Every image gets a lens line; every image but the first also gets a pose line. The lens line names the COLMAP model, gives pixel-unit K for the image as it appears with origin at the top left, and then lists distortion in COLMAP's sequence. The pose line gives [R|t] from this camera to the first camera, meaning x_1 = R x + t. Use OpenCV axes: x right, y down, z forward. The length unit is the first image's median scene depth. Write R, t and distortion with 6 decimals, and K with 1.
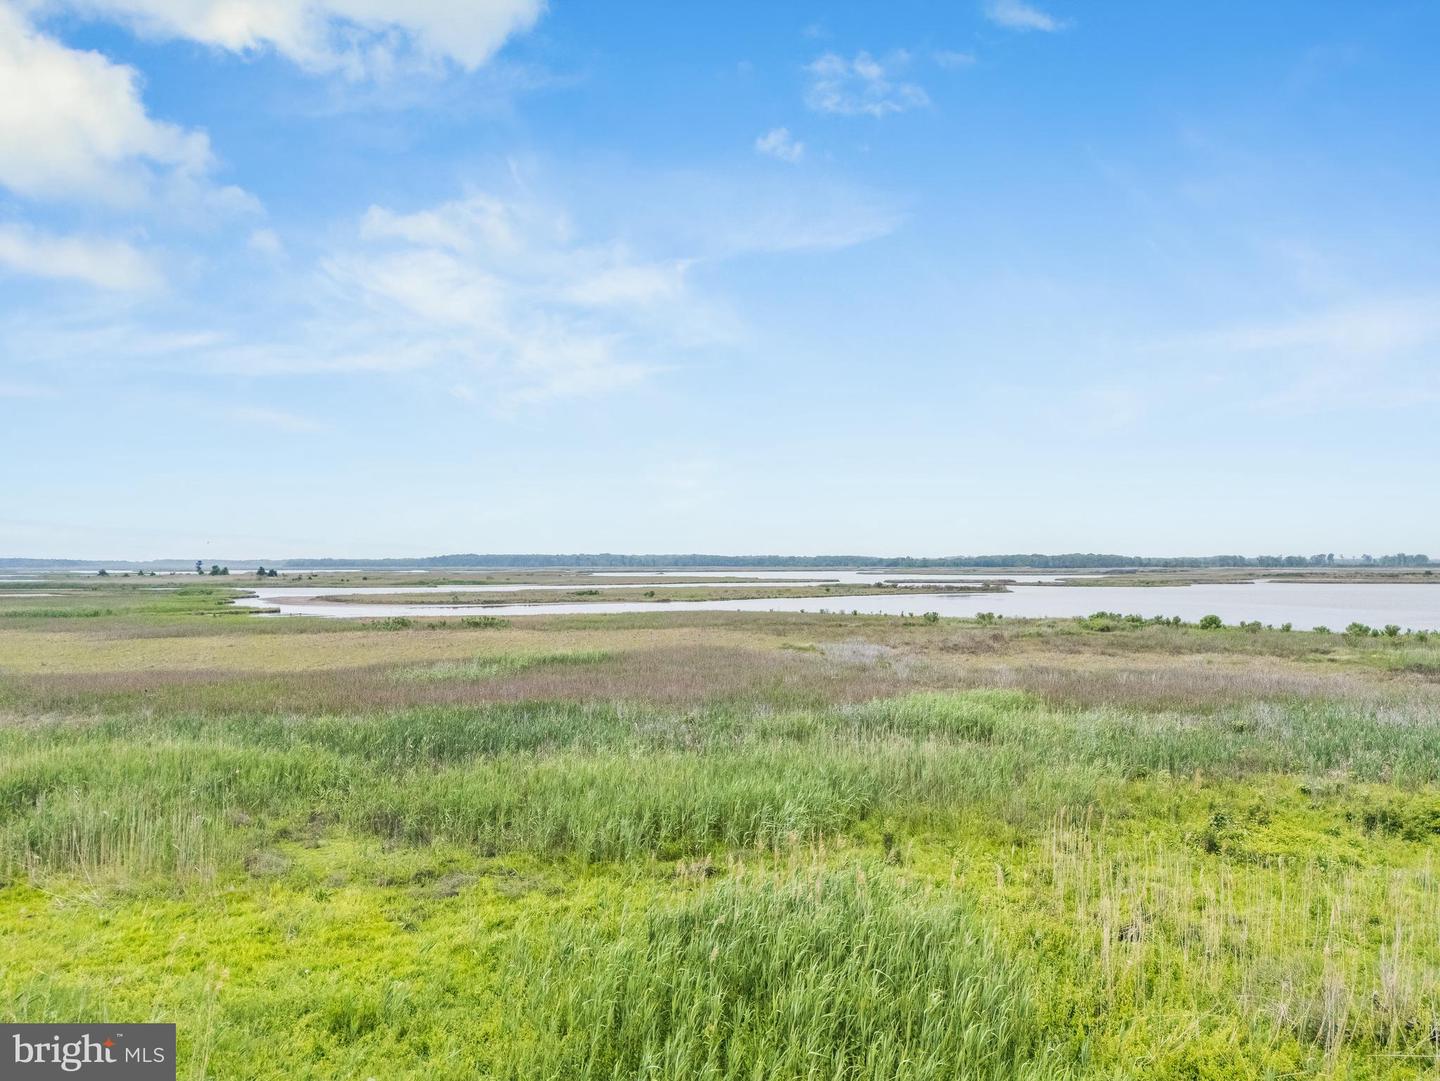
lens RADIAL K [[1050.7, 0, 716.8], [0, 1050.7, 541.3], [0, 0, 1]] dist [0.064218, -0.023698]
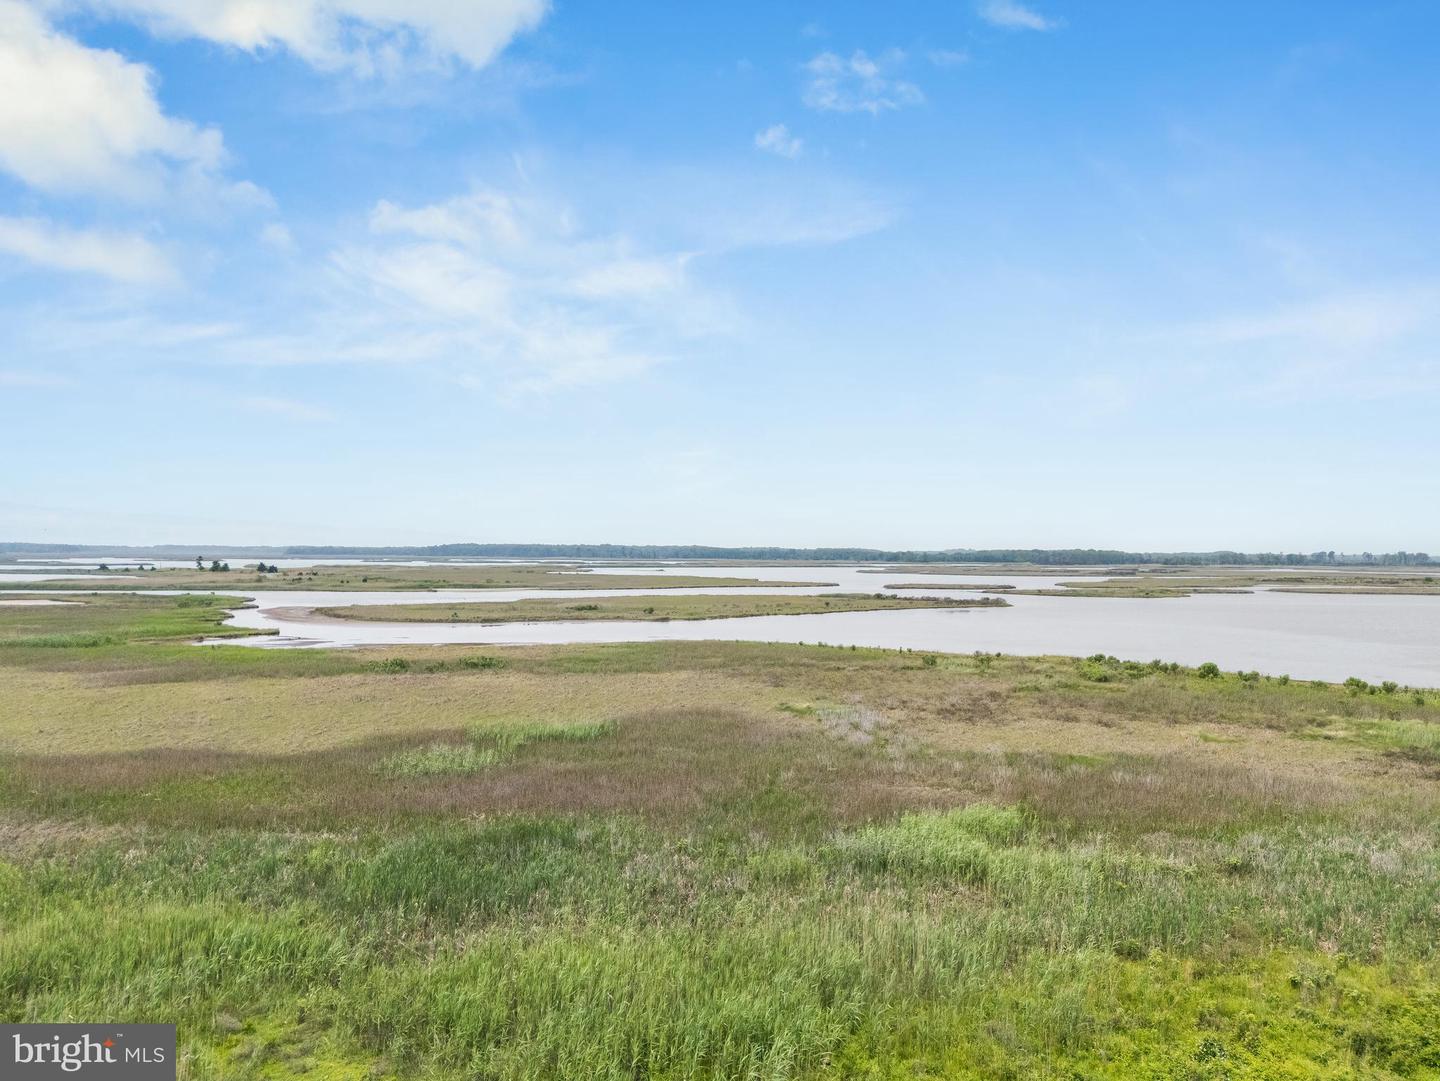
lens RADIAL K [[1050.7, 0, 717.1], [0, 1050.7, 535.5], [0, 0, 1]] dist [0.064218, -0.023698]
pose [[0.999948, 0.010192, -0.000536, 0.003837], [-0.010189, 0.999938, 0.004572, -0.132480], [0.000582, -0.004566, 0.999989, -0.002258]]
